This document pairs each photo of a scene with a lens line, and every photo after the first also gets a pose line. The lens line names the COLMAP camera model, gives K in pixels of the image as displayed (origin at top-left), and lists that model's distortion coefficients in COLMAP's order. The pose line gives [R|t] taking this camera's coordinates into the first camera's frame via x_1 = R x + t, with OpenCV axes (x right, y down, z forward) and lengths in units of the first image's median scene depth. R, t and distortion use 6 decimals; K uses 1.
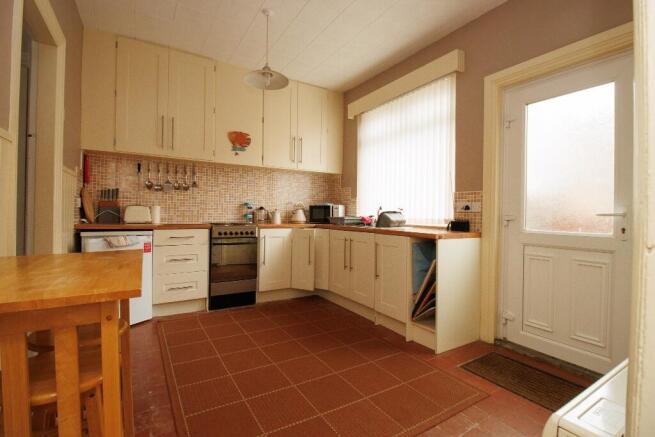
lens RADIAL K [[306.8, 0, 332.4], [0, 306.8, 217.2], [0, 0, 1]] dist [-0.002665, -0.000853]
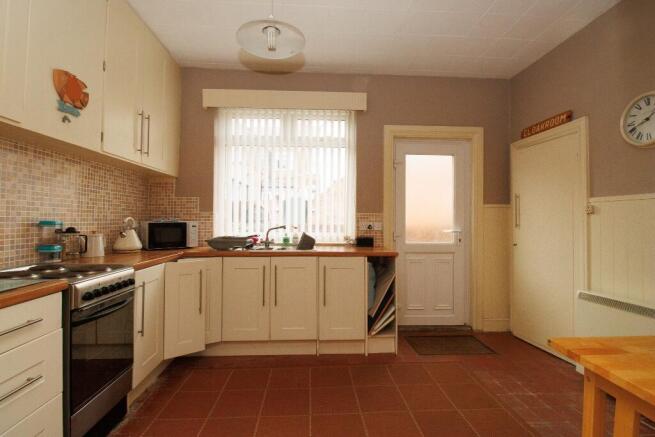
lens RADIAL K [[306.8, 0, 331.0], [0, 306.8, 216.4], [0, 0, 1]] dist [-0.002665, -0.000853]
pose [[0.479238, -0.001592, 0.877684, -0.654382], [0.010827, 0.999933, -0.004098, -0.064892], [-0.877618, 0.011467, 0.479223, 0.524417]]
